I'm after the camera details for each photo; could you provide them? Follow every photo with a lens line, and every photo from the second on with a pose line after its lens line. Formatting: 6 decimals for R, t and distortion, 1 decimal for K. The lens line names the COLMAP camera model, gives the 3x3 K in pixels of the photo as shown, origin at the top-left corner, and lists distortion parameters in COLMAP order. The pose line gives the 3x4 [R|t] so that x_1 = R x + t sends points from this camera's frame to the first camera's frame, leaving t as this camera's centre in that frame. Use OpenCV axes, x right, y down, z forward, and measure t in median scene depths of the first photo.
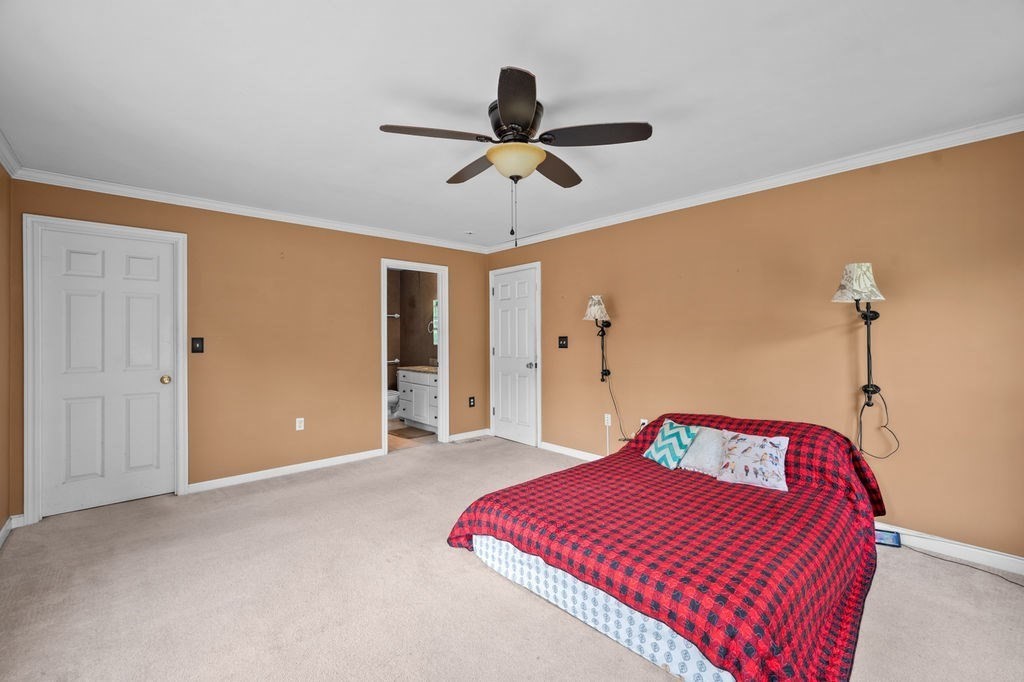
lens RADIAL K [[438.5, 0, 512.0], [0, 438.5, 341.0], [0, 0, 1]] dist [0.000624, 0.000018]
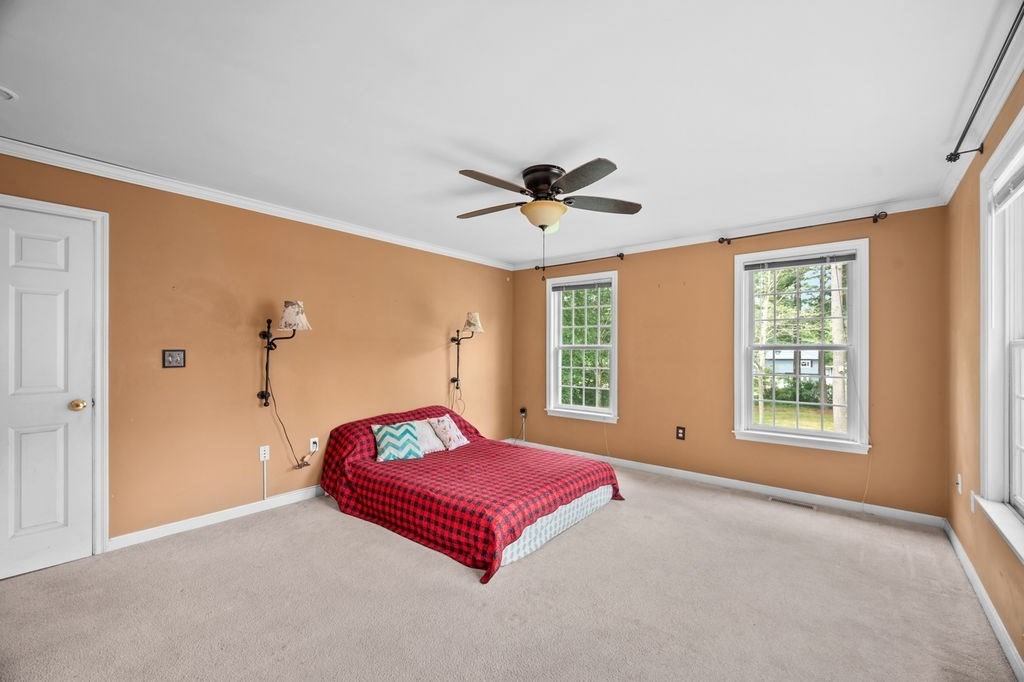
lens RADIAL K [[431.4, 0, 512.0], [0, 431.4, 341.0], [0, 0, 1]] dist [-0.001690, -0.000230]
pose [[-0.159217, 0.022844, 0.986979, -0.696119], [0.003942, 0.999739, -0.022503, -0.007808], [-0.987236, 0.000308, -0.159265, 0.730412]]
